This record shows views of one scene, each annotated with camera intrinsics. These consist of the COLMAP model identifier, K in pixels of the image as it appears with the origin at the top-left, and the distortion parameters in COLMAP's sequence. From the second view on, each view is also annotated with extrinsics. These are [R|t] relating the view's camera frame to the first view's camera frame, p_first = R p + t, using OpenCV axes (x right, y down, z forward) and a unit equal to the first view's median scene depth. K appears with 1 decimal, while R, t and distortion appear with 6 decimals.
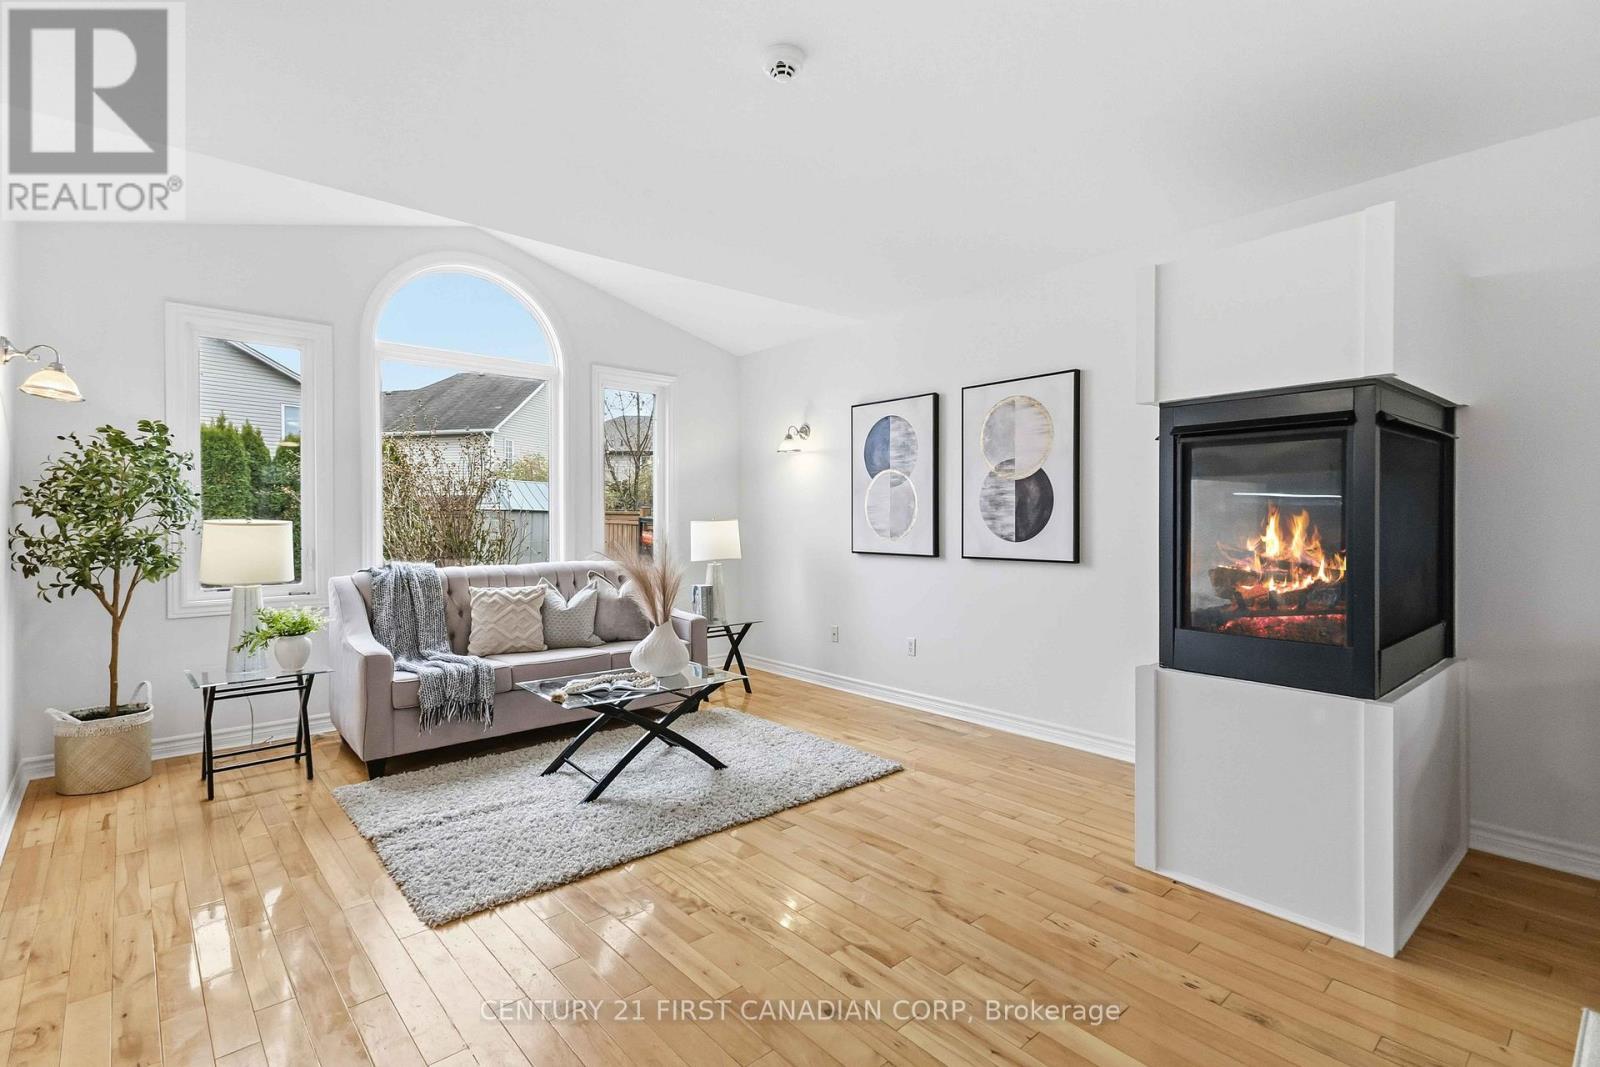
lens RADIAL K [[751.5, 0, 792.3], [0, 751.5, 518.2], [0, 0, 1]] dist [0.042974, 0.000228]
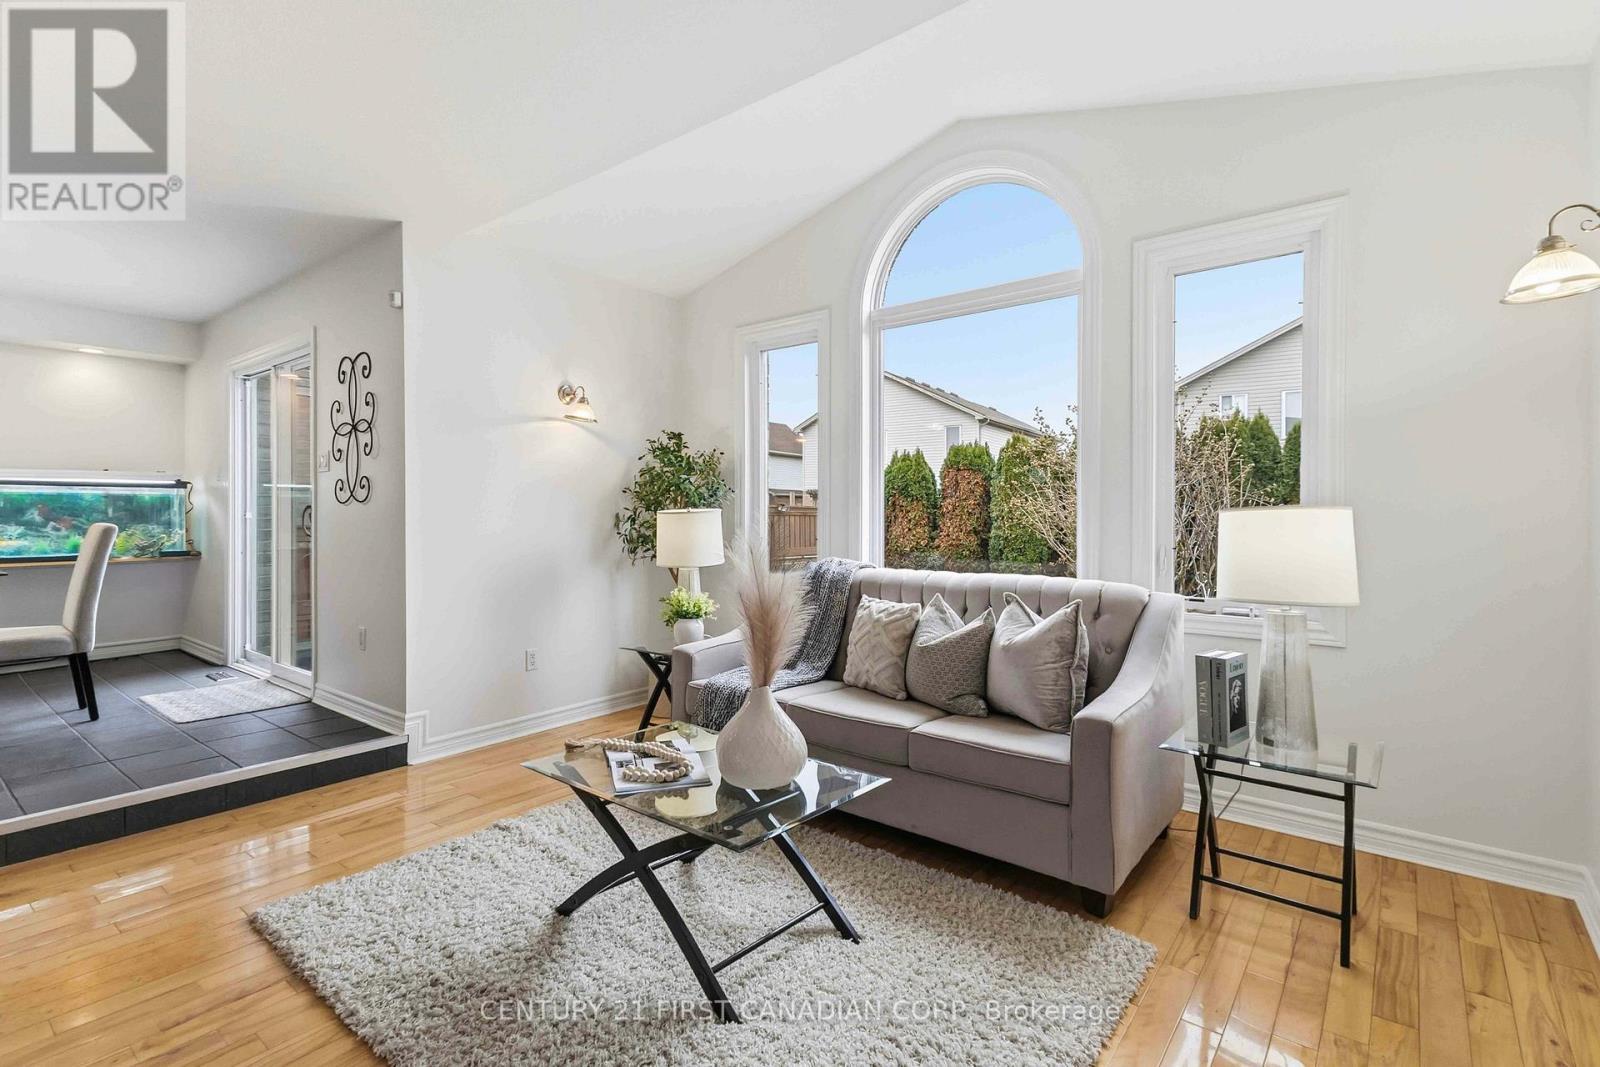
lens RADIAL K [[762.9, 0, 795.9], [0, 762.9, 509.4], [0, 0, 1]] dist [0.037609, 0.000081]
pose [[0.169315, -0.004793, -0.985550, 0.421420], [-0.004175, 0.999976, -0.005580, 0.008287], [0.985553, 0.005060, 0.169290, 0.983717]]
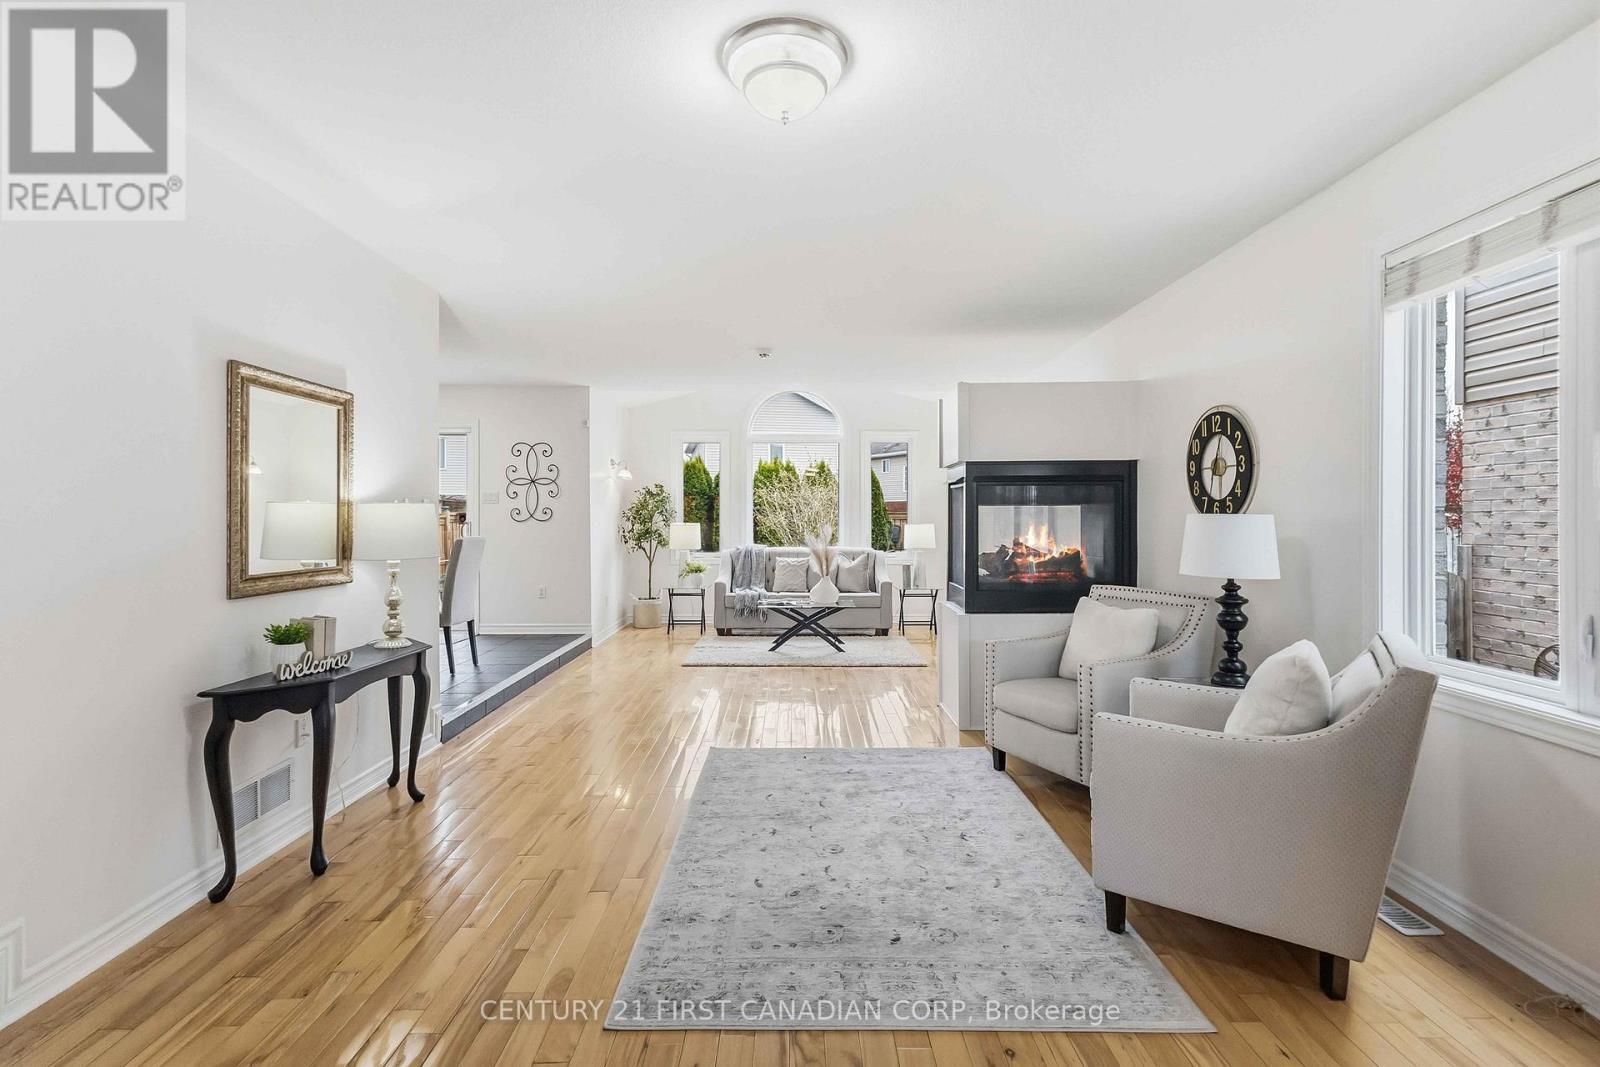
lens RADIAL K [[751.5, 0, 792.3], [0, 751.5, 518.2], [0, 0, 1]] dist [0.042974, 0.000228]
pose [[0.762769, -0.004646, -0.646655, 1.074525], [0.000591, 0.999979, -0.006488, 0.002065], [0.646671, 0.004567, 0.762755, -0.576036]]
